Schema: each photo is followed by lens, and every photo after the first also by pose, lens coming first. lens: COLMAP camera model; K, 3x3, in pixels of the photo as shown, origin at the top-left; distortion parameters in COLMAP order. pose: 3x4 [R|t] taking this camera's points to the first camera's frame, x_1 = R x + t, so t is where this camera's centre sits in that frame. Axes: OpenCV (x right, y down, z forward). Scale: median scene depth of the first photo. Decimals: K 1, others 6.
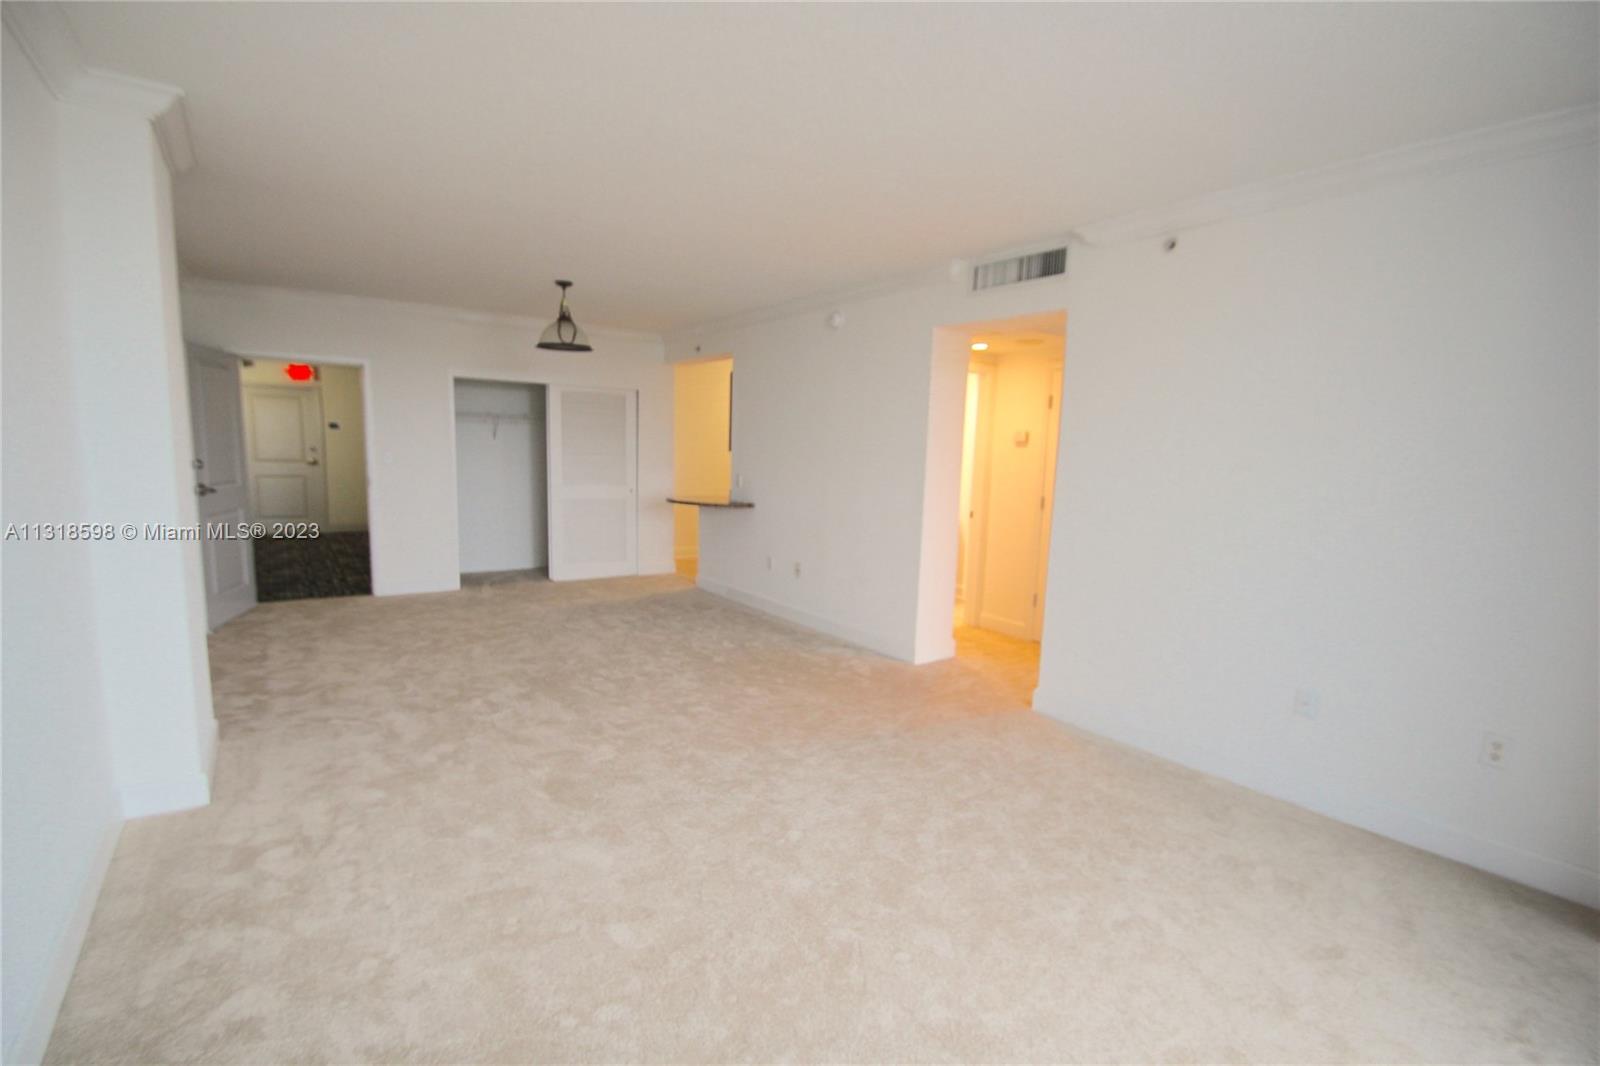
lens RADIAL K [[745.3, 0, 798.5], [0, 745.3, 529.9], [0, 0, 1]] dist [0.005150, -0.013340]
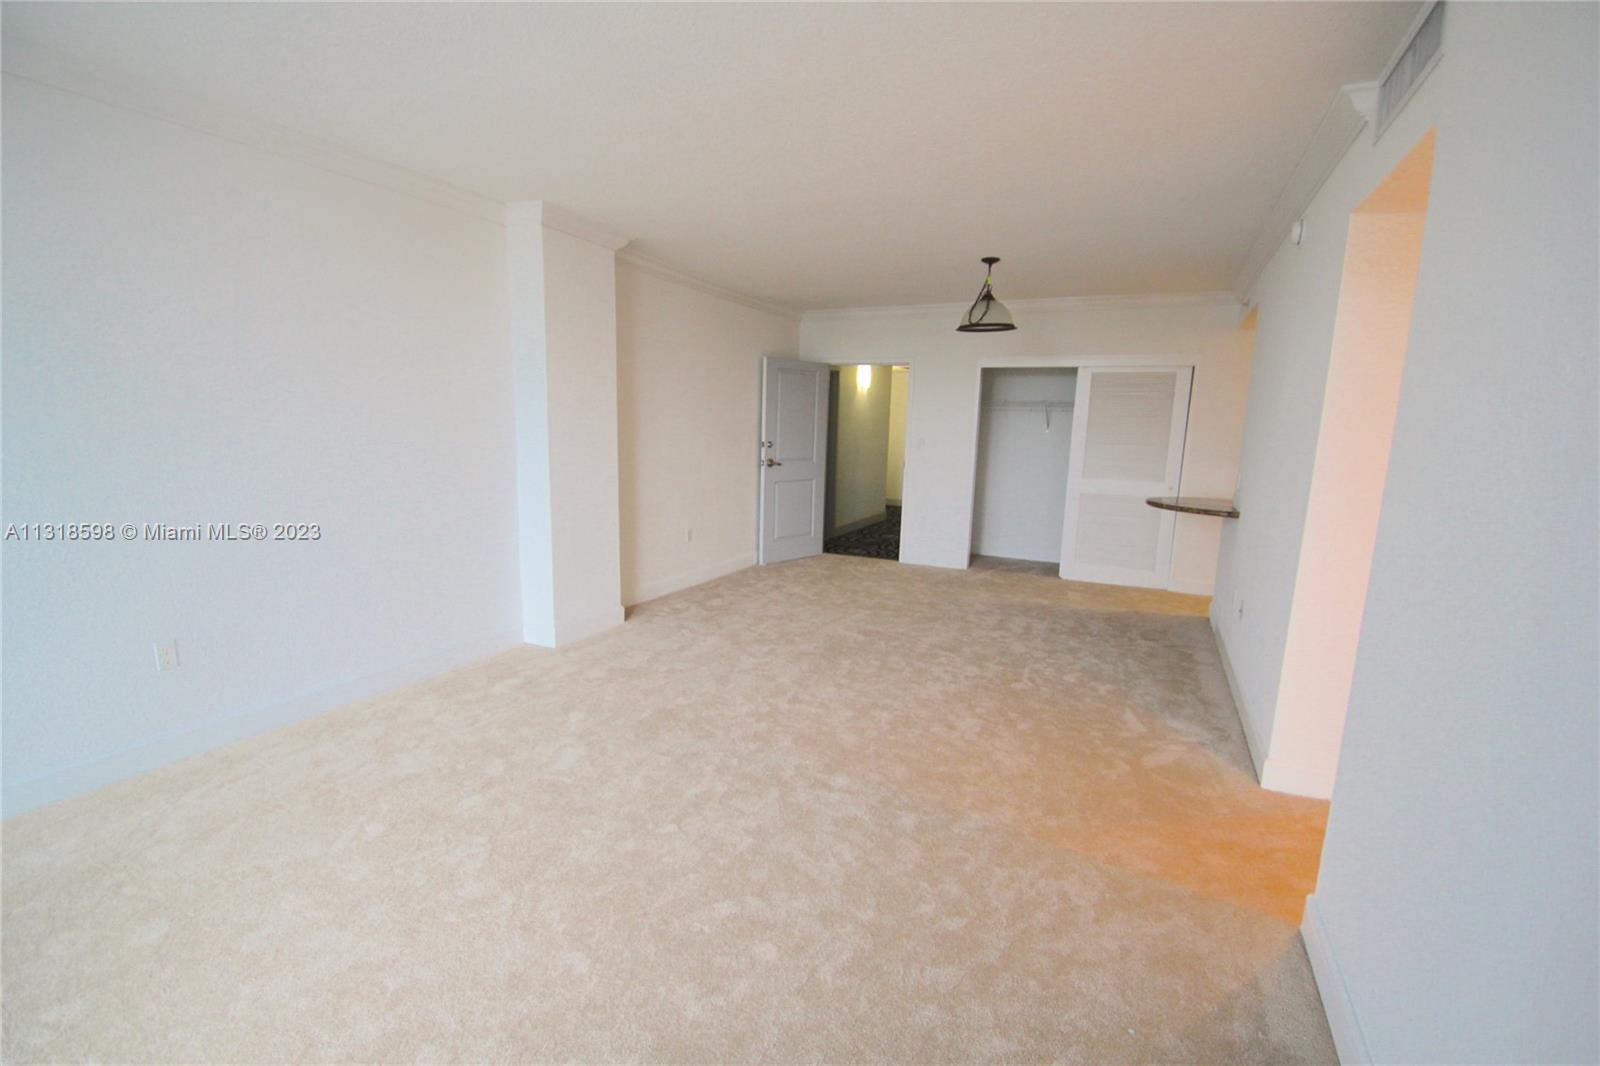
lens RADIAL K [[745.3, 0, 793.3], [0, 745.3, 546.3], [0, 0, 1]] dist [0.005150, -0.013340]
pose [[0.492638, 0.128646, -0.860673, 0.491041], [-0.105905, 0.990525, 0.087437, -0.028996], [0.863766, 0.048075, 0.501595, 0.370971]]
